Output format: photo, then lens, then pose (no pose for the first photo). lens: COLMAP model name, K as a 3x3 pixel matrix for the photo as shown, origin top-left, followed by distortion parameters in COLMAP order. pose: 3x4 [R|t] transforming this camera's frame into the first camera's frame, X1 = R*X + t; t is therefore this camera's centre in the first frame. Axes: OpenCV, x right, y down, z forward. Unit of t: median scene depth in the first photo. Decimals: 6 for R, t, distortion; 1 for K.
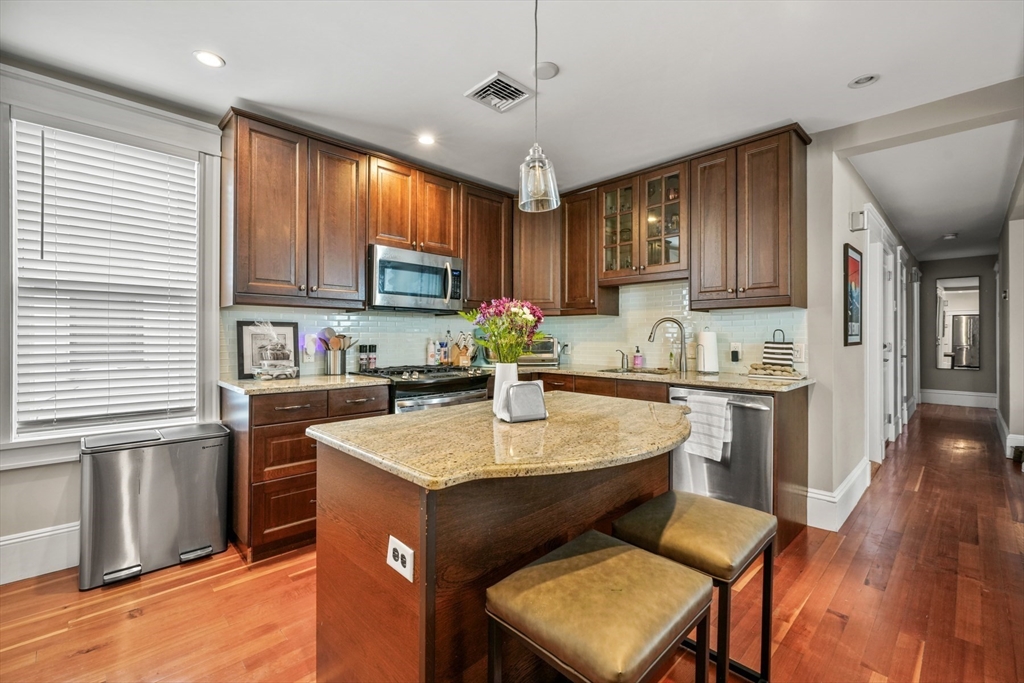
lens RADIAL K [[443.5, 0, 509.1], [0, 443.5, 342.3], [0, 0, 1]] dist [0.003511, -0.002495]
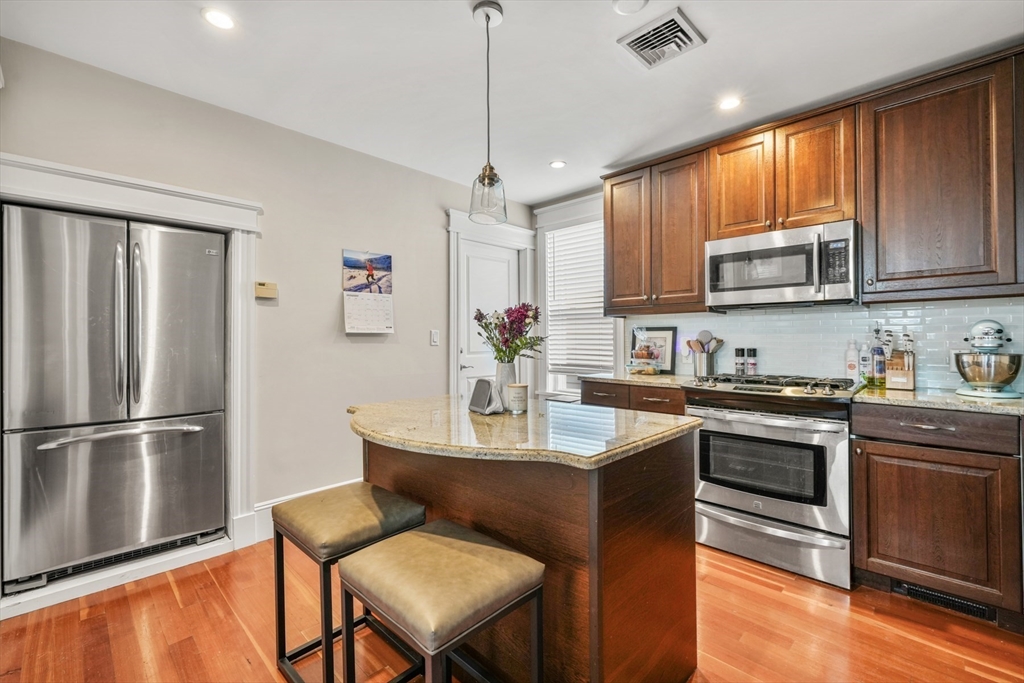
lens RADIAL K [[443.5, 0, 512.2], [0, 443.5, 341.0], [0, 0, 1]] dist [0.003511, -0.002495]
pose [[0.007863, -0.000700, -0.999969, 0.580250], [-0.010560, 0.999944, -0.000783, -0.002897], [0.999913, 0.010566, 0.007855, 0.527216]]
